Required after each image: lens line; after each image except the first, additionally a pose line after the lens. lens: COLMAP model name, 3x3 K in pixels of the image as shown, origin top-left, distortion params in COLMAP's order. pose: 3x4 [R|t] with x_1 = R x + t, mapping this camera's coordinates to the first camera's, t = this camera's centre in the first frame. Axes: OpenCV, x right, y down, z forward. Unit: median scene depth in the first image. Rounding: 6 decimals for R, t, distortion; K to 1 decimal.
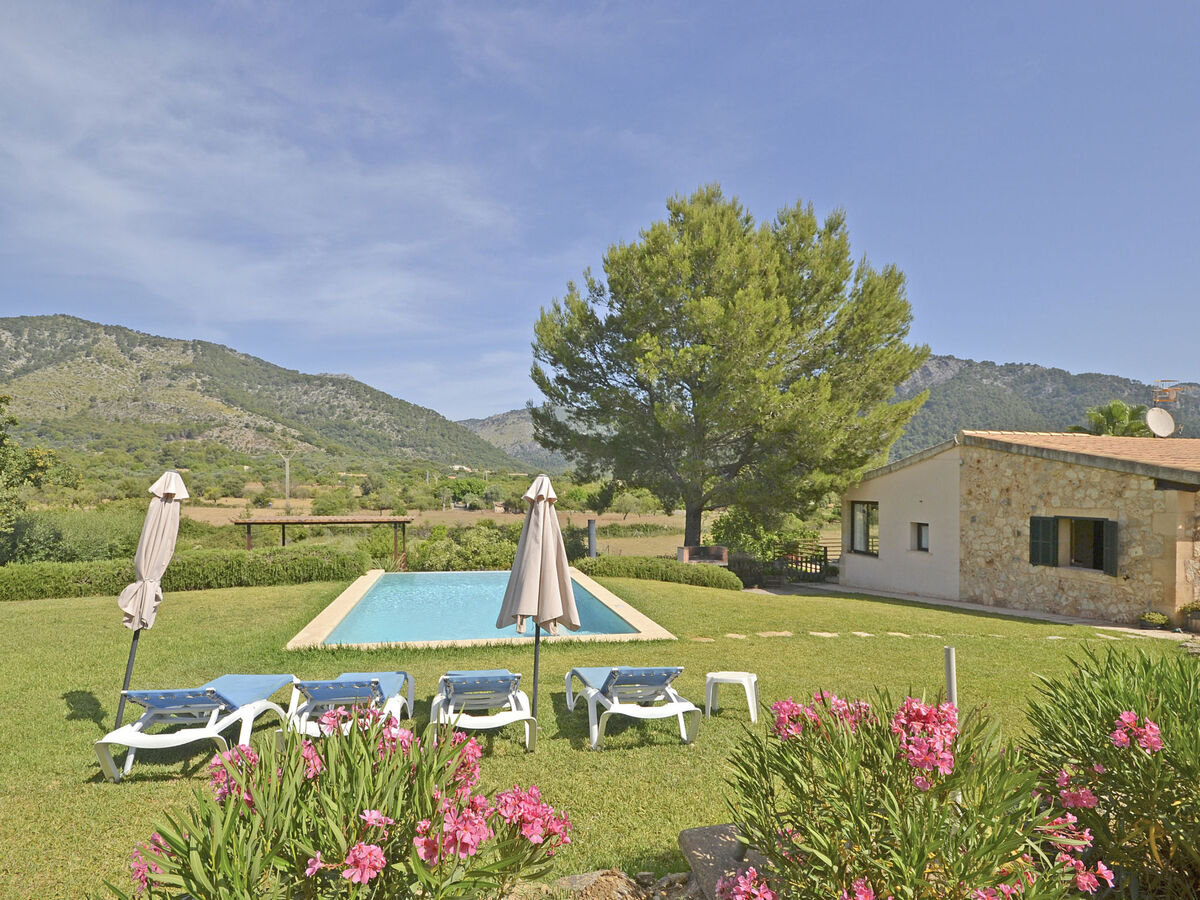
lens RADIAL K [[636.0, 0, 585.2], [0, 636.0, 498.7], [0, 0, 1]] dist [0.017270, -0.004581]
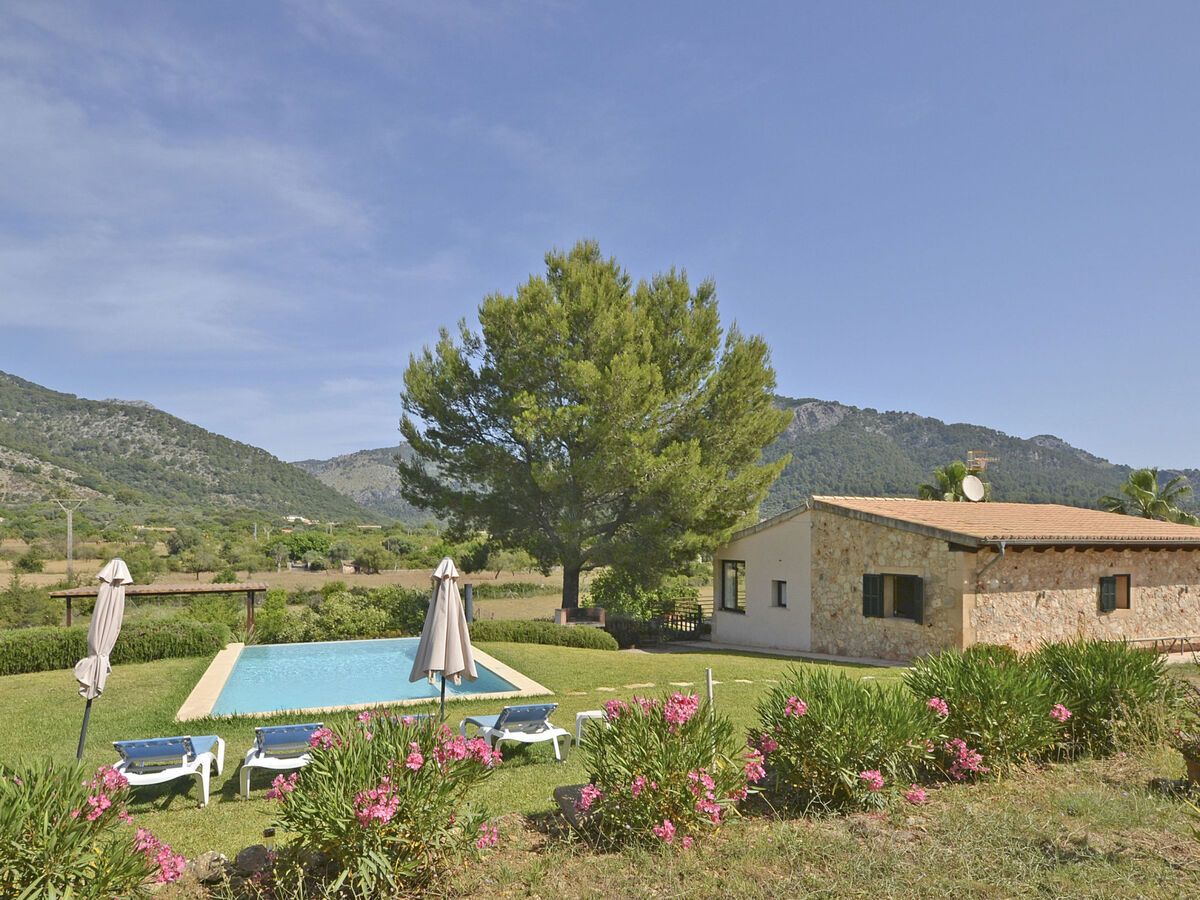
lens RADIAL K [[726.6, 0, 603.8], [0, 726.6, 545.7], [0, 0, 1]] dist [0.009589, -0.002434]
pose [[0.978498, -0.009290, 0.206048, -0.014328], [0.011320, 0.999898, -0.008676, -0.011972], [-0.205947, 0.010822, 0.978503, -0.119341]]
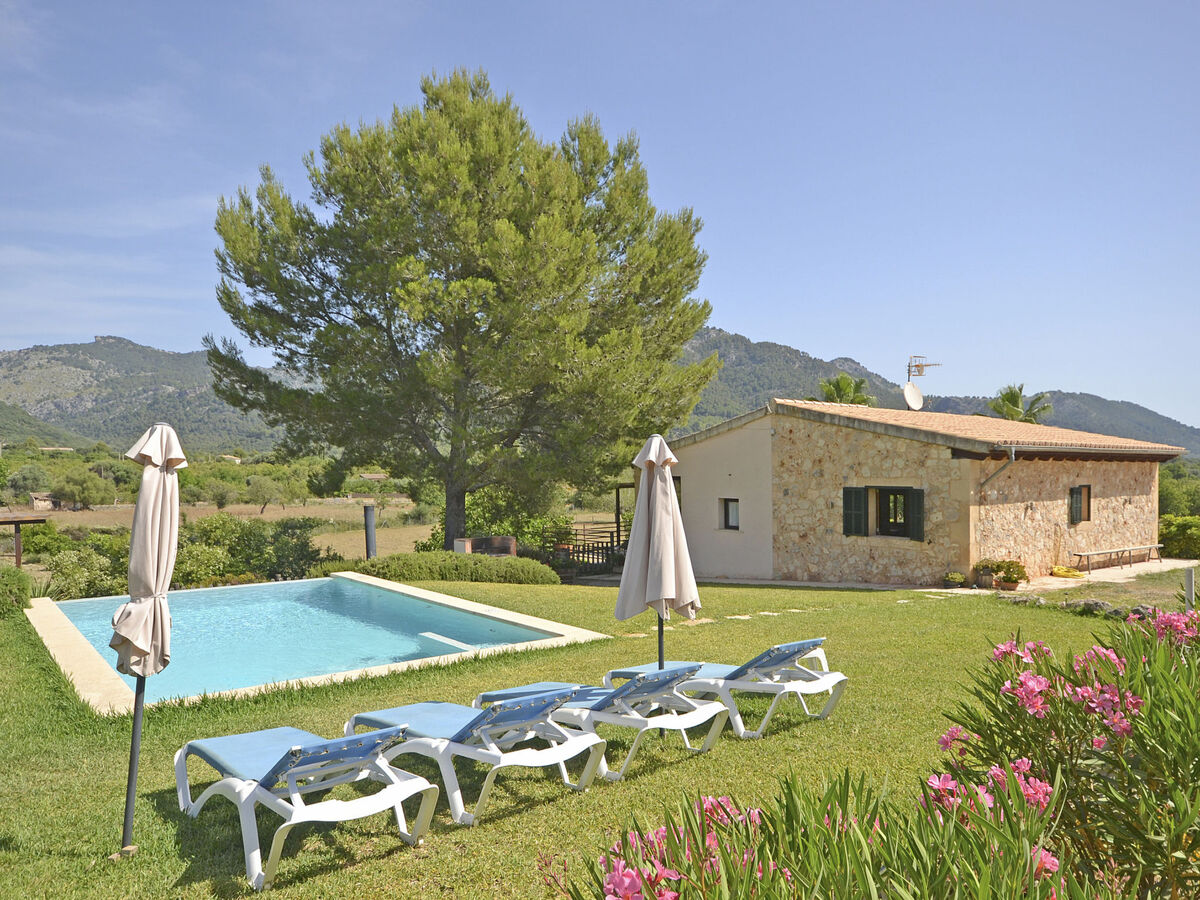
lens RADIAL K [[840.0, 0, 615.6], [0, 840.0, 502.5], [0, 0, 1]] dist [0.008808, 0.023797]
pose [[0.883275, -0.030086, 0.467889, -0.162891], [0.018451, 0.999397, 0.029431, 0.004485], [-0.468492, -0.017363, 0.883297, 0.010709]]
